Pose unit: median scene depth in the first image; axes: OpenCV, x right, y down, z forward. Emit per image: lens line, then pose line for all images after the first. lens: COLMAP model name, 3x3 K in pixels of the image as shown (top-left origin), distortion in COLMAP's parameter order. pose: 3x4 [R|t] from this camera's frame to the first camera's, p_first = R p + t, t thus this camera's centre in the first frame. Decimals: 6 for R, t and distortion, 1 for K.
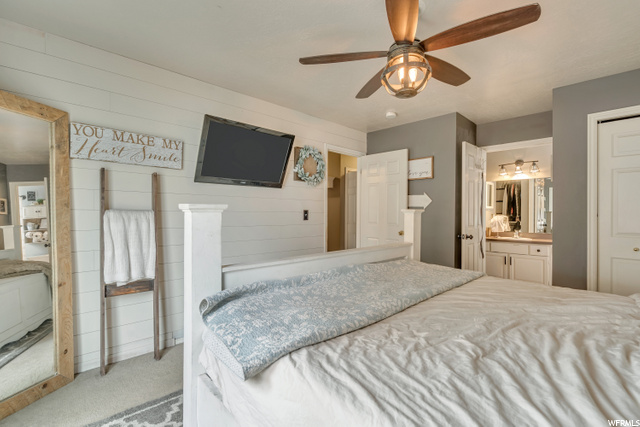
lens RADIAL K [[293.4, 0, 318.3], [0, 293.4, 214.7], [0, 0, 1]] dist [0.000297, 0.000028]
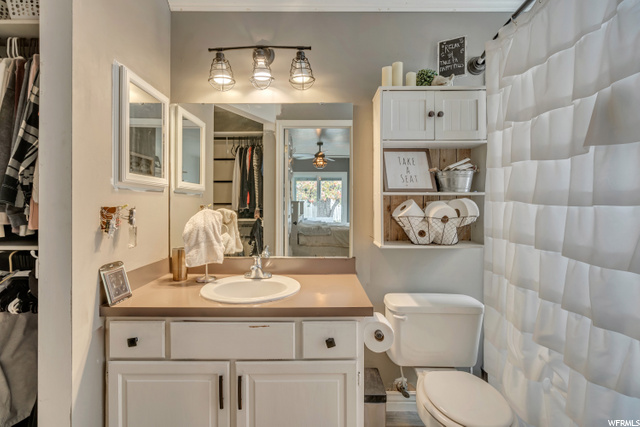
lens RADIAL K [[293.4, 0, 318.9], [0, 293.4, 209.2], [0, 0, 1]] dist [0.000297, 0.000028]
pose [[0.687053, -0.008215, 0.726561, 0.469411], [0.001253, 0.999948, 0.010122, 0.000263], [-0.726607, -0.006044, 0.687027, 0.702030]]
